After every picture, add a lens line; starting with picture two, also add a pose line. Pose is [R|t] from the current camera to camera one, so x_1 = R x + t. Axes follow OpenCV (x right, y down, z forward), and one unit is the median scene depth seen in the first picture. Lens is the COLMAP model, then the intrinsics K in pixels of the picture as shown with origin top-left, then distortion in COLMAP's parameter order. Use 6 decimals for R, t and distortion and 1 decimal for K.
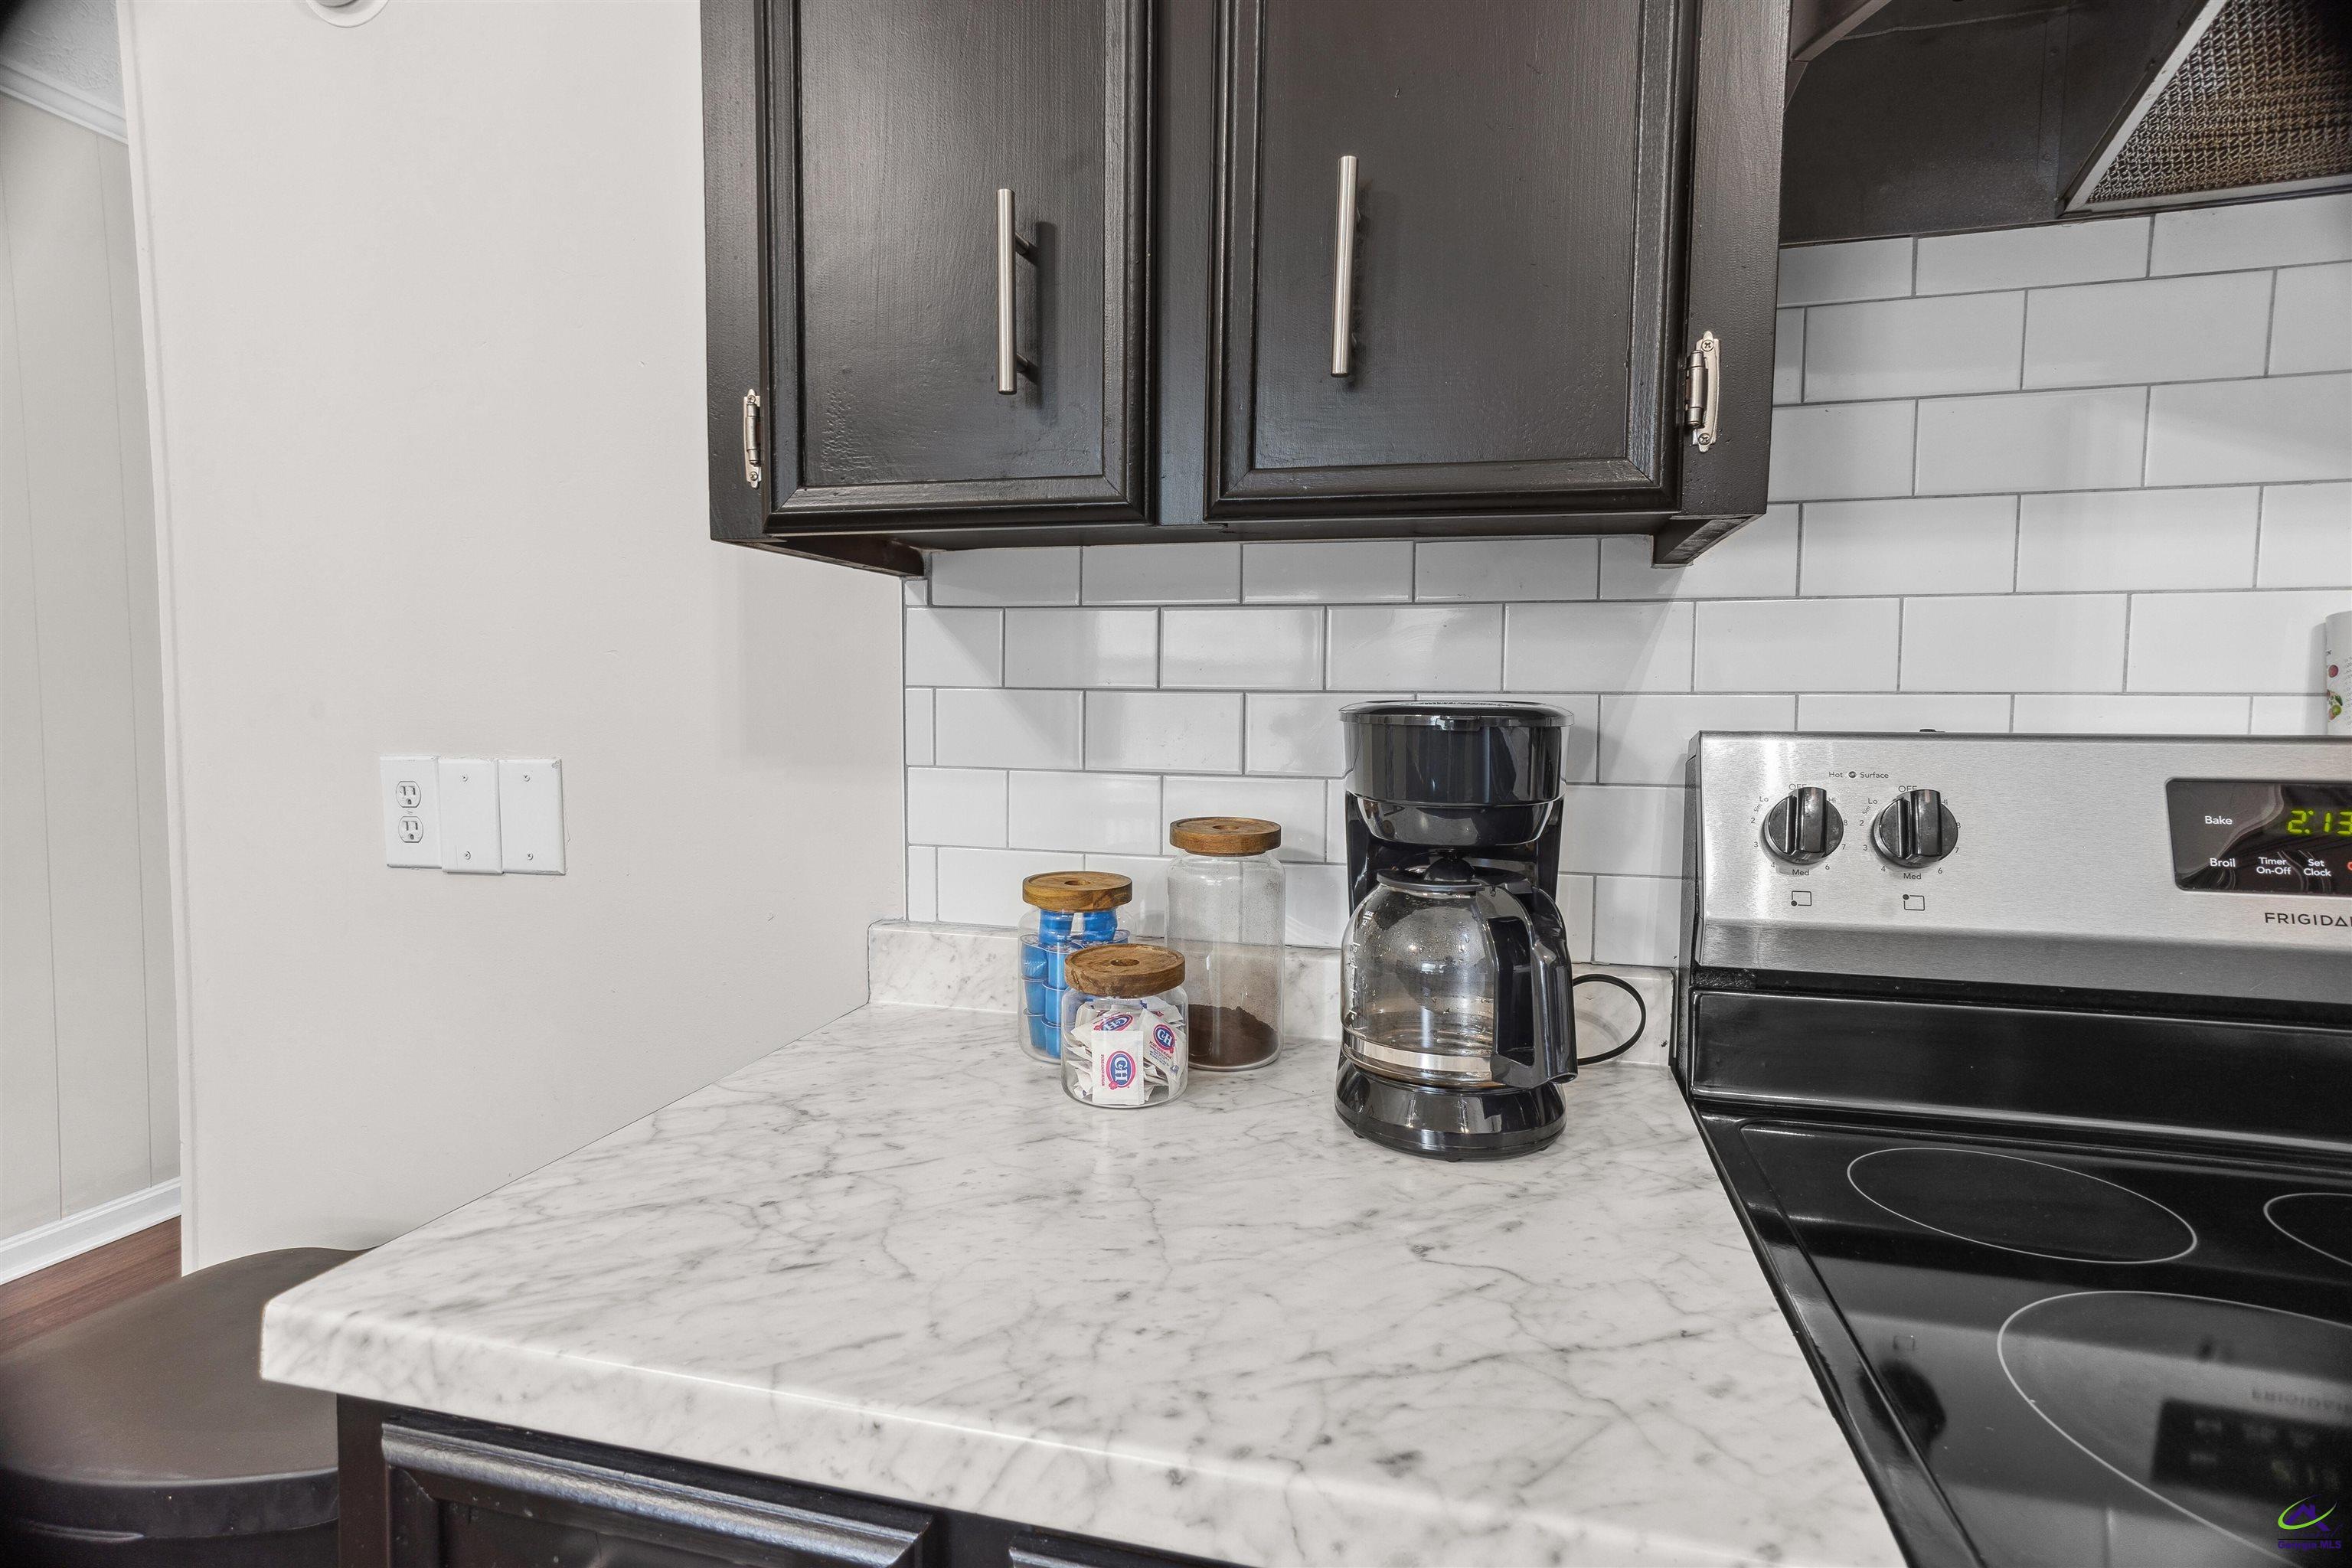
lens RADIAL K [[1242.8, 0, 1174.3], [0, 1242.8, 765.1], [0, 0, 1]] dist [0.013936, 0.000126]
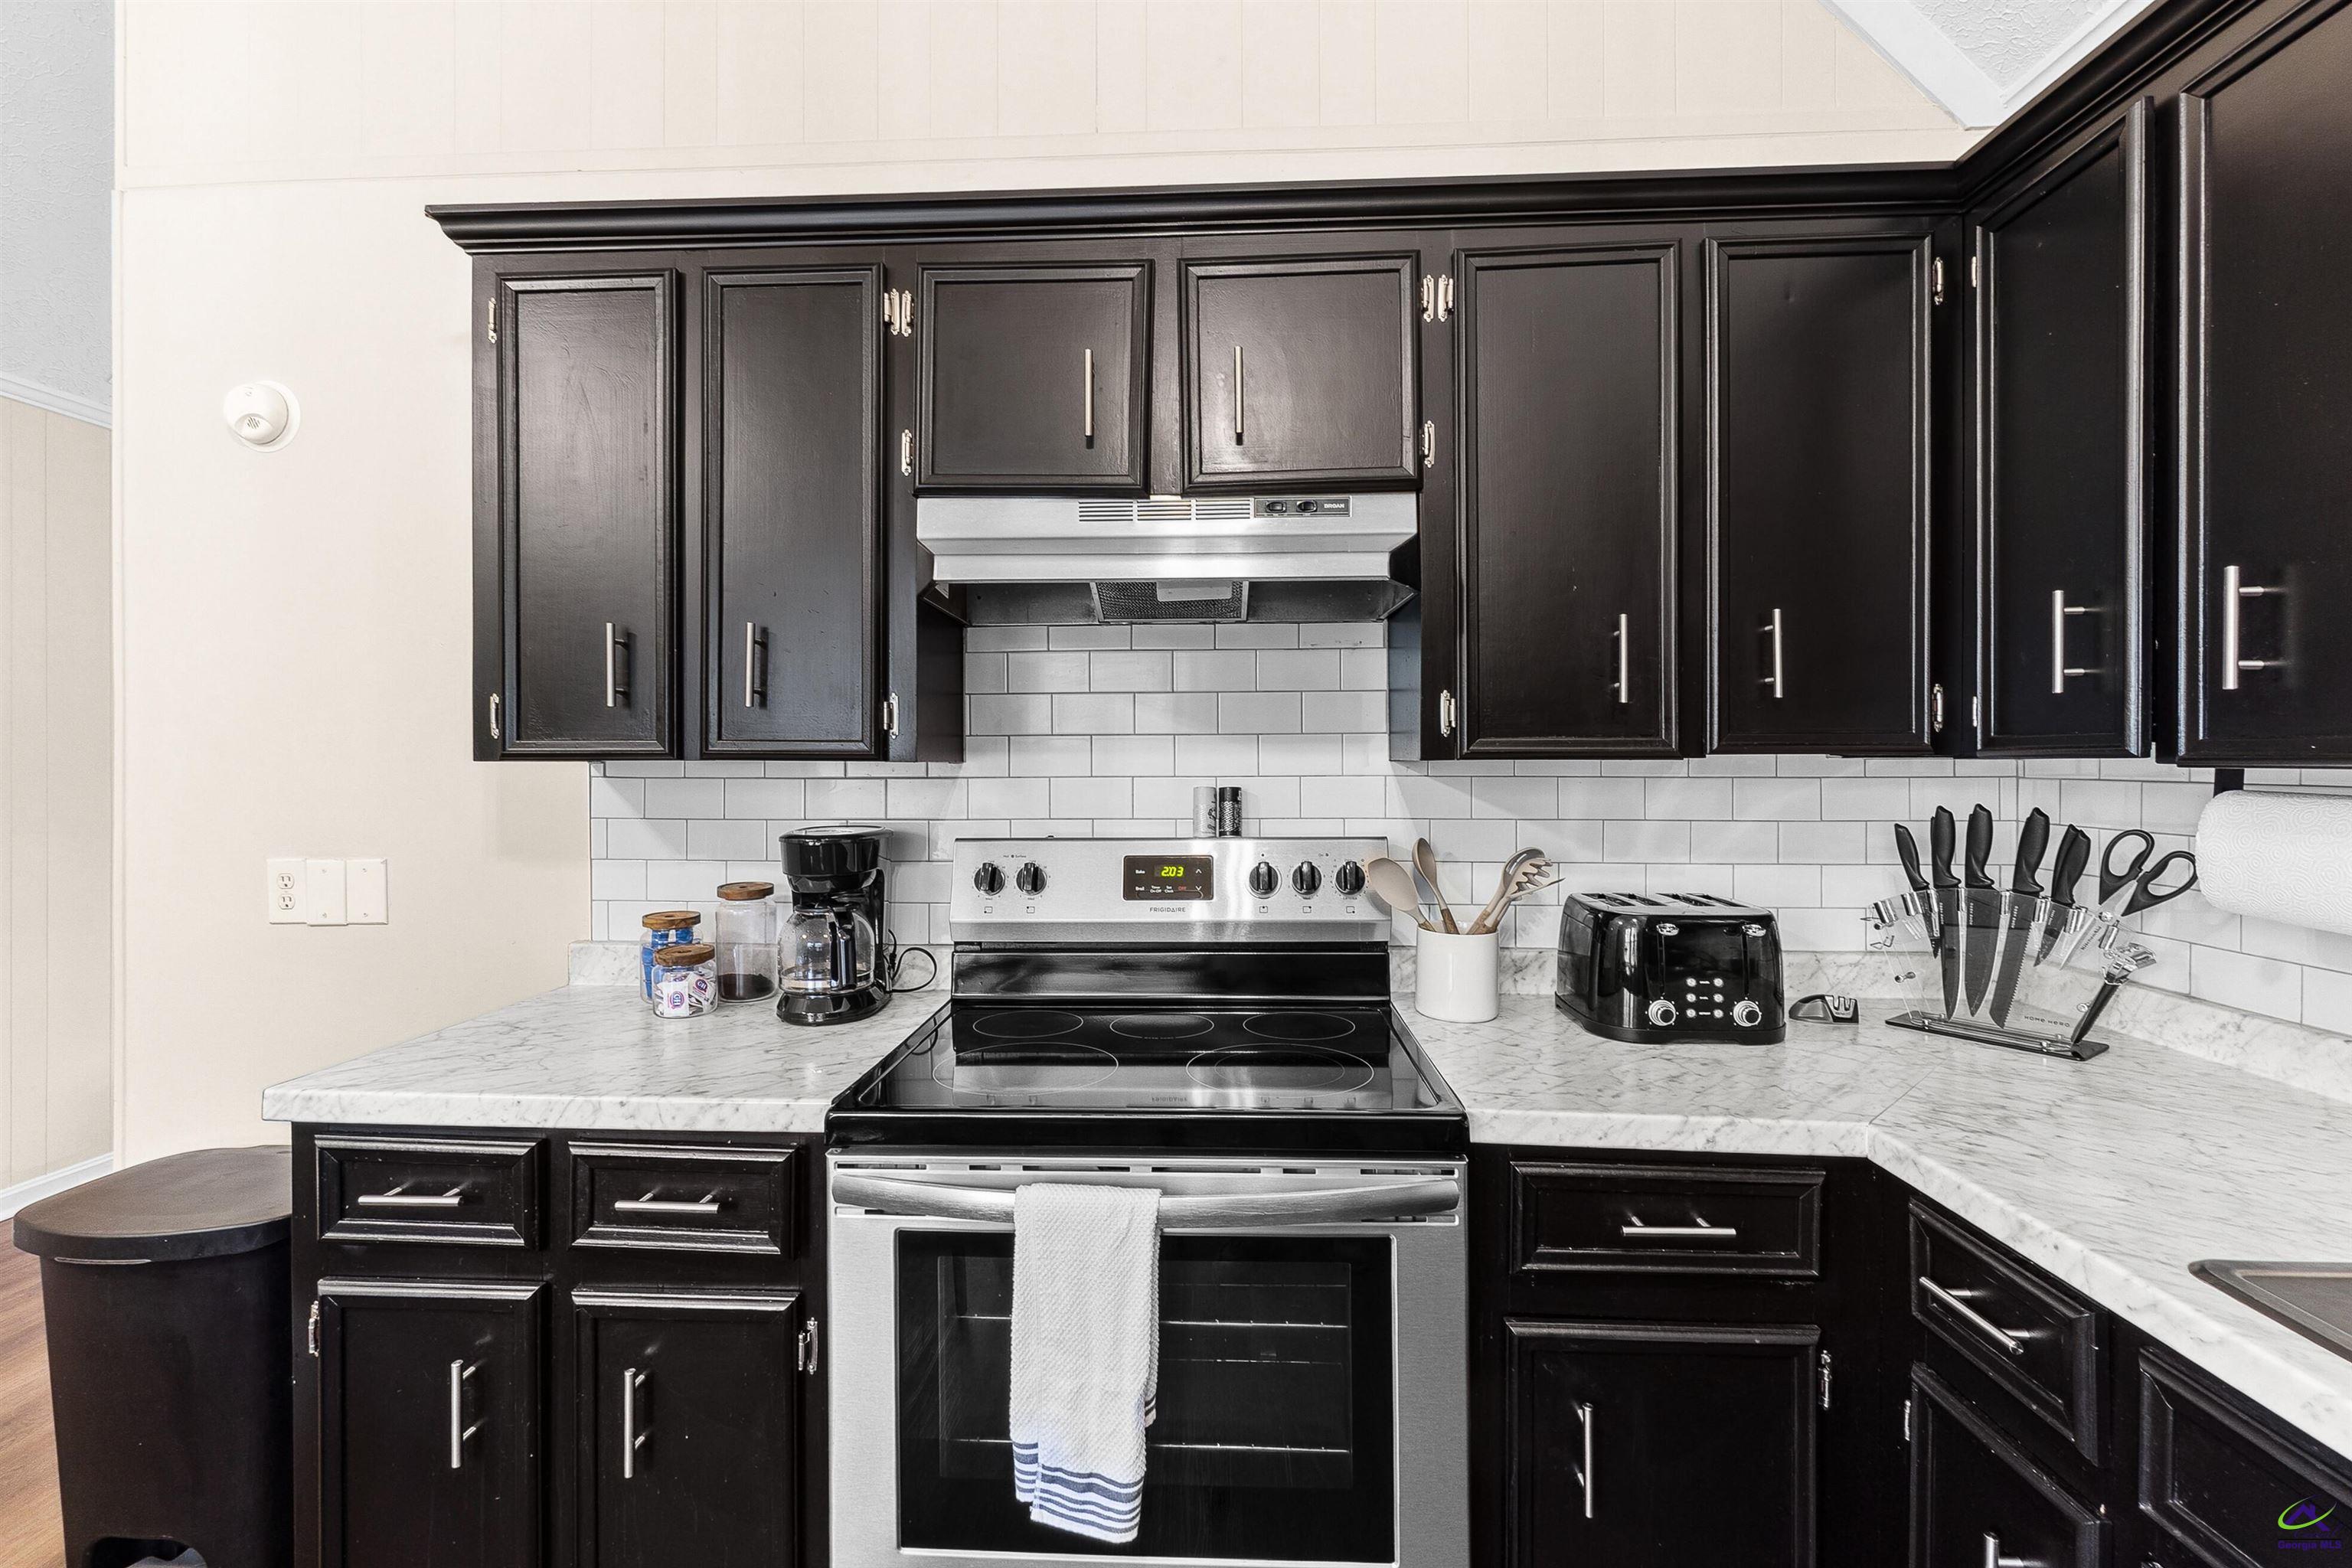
lens RADIAL K [[1043.4, 0, 1177.4], [0, 1043.4, 762.0], [0, 0, 1]] dist [0.004786, 0.000367]
pose [[0.979030, -0.008320, 0.203547, 0.453354], [0.019489, 0.998408, -0.052930, -0.060838], [-0.202782, 0.055787, 0.977633, -1.017346]]
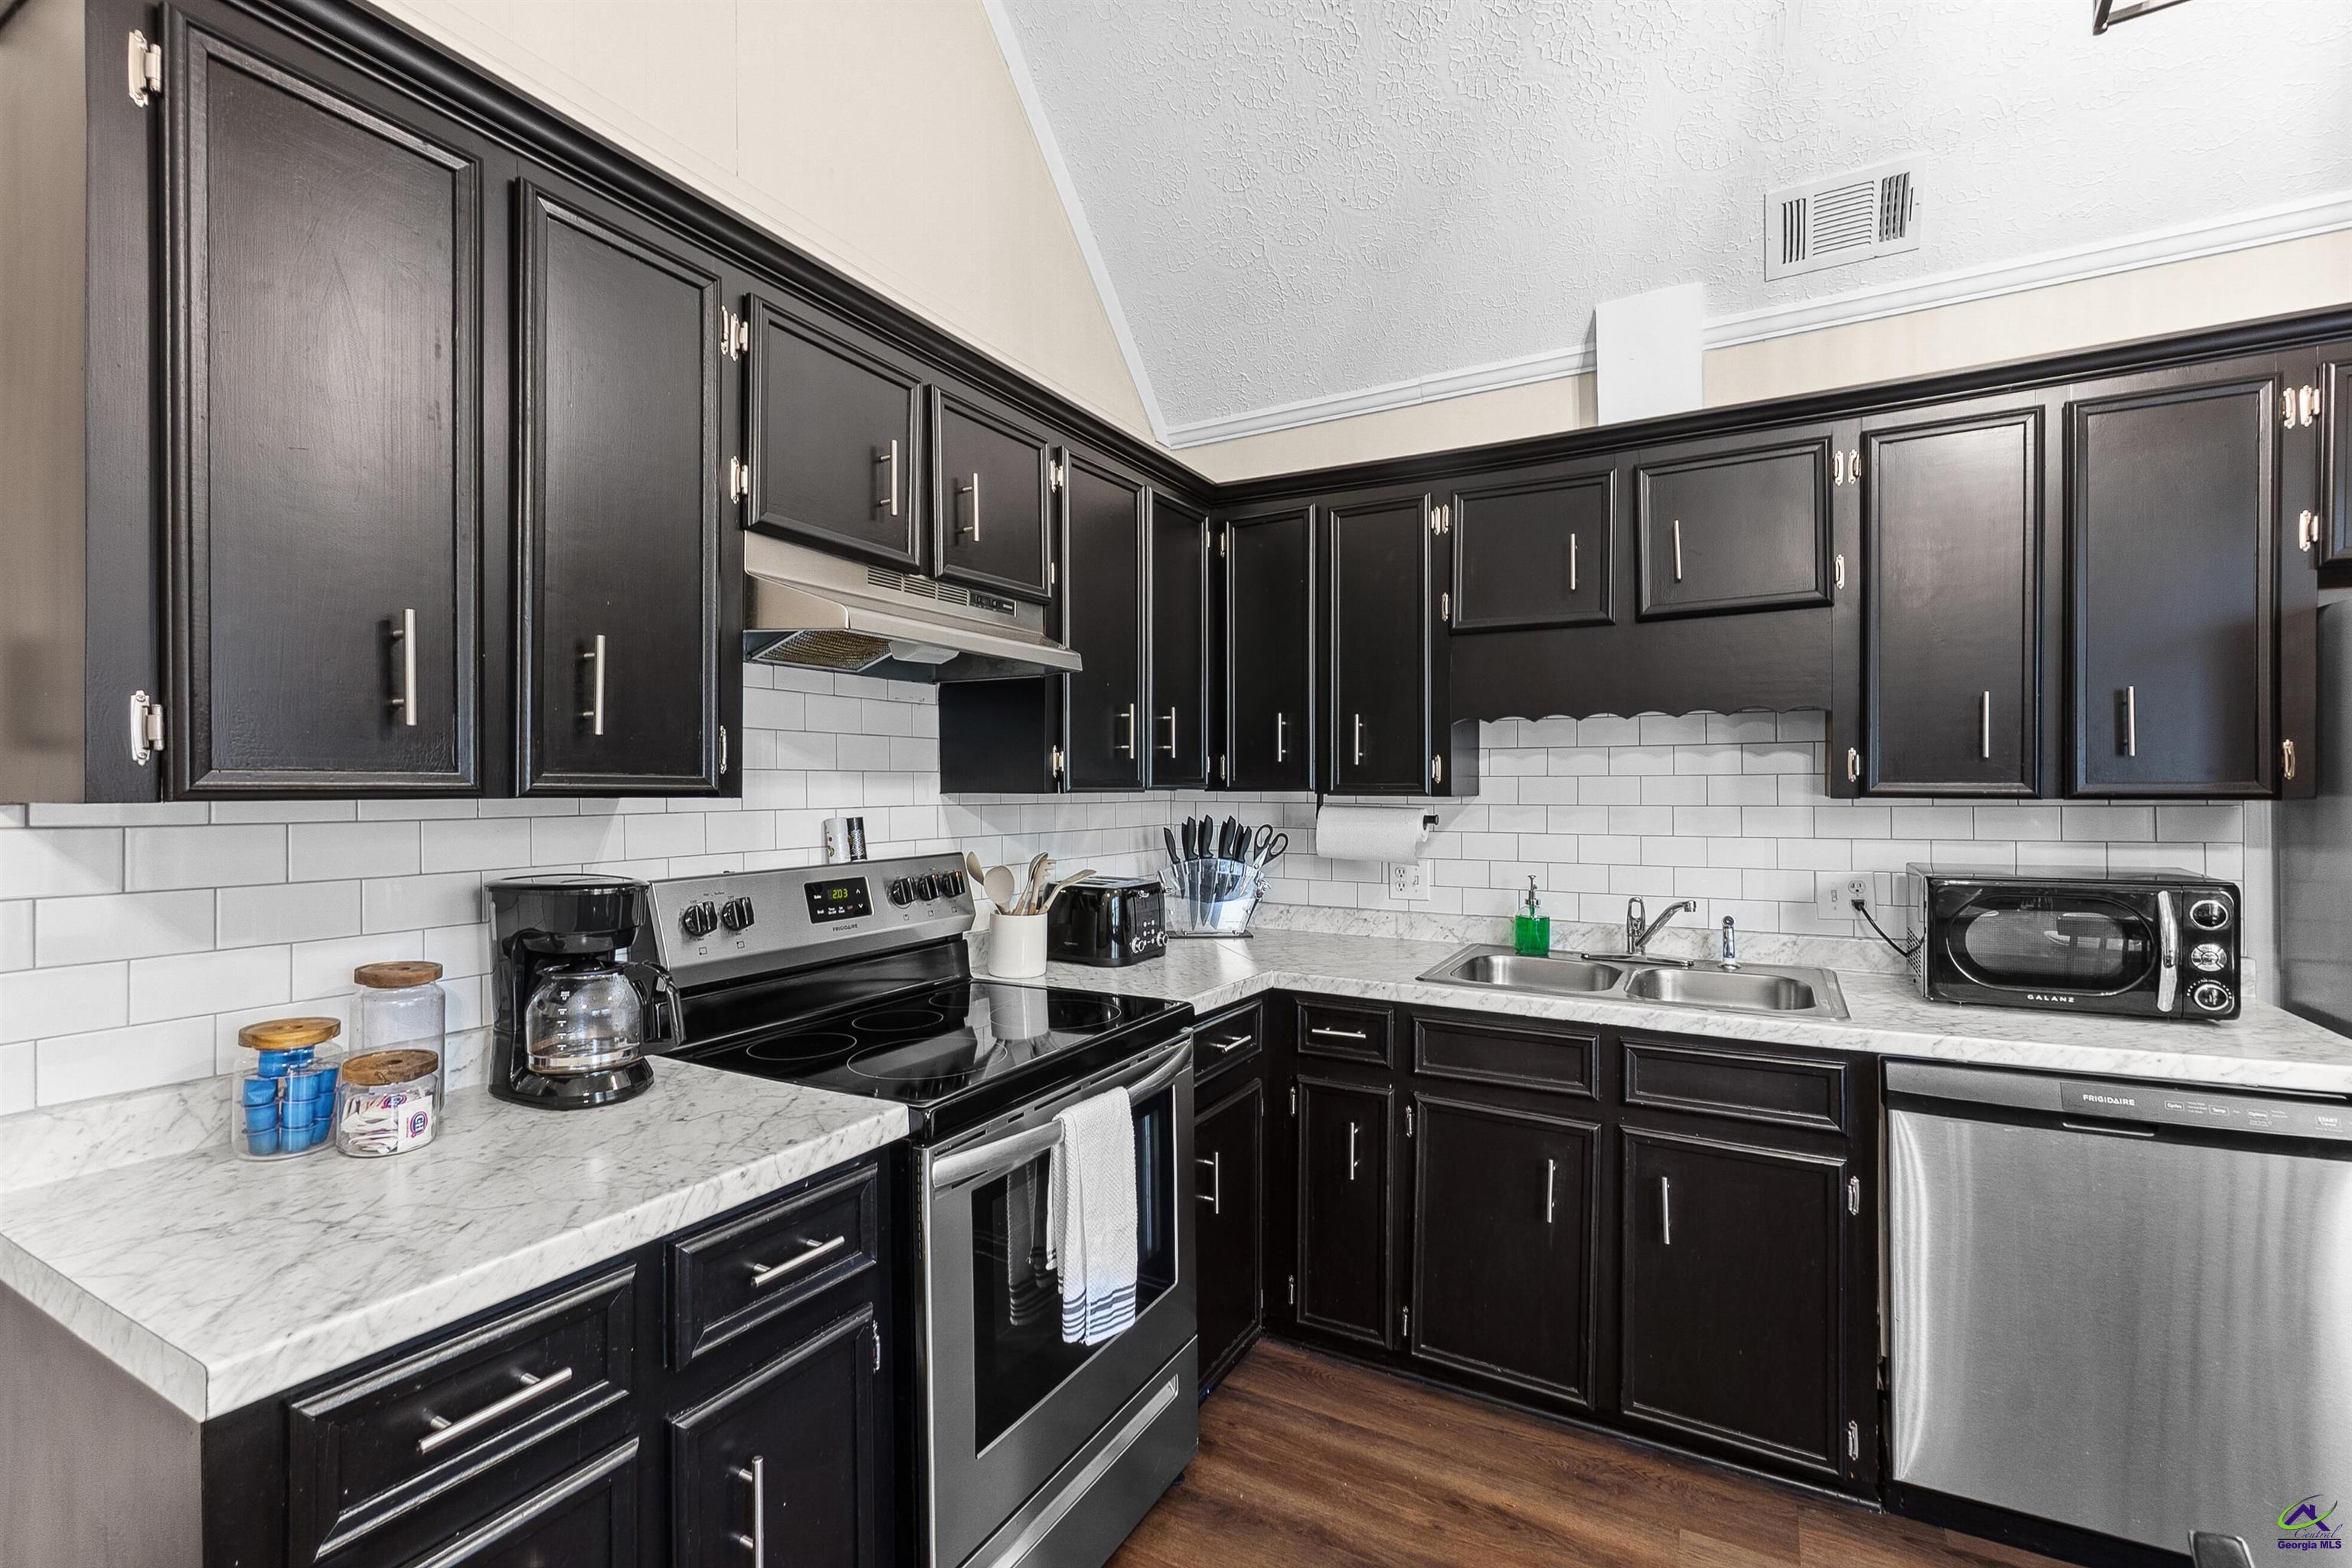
lens RADIAL K [[1035.4, 0, 1165.6], [0, 1035.4, 786.0], [0, 0, 1]] dist [-0.001261, 0.000011]
pose [[0.254442, -0.005994, 0.967070, -1.103002], [0.059440, 0.998187, -0.009452, -0.125401], [-0.965260, 0.059887, 0.254337, -0.313214]]
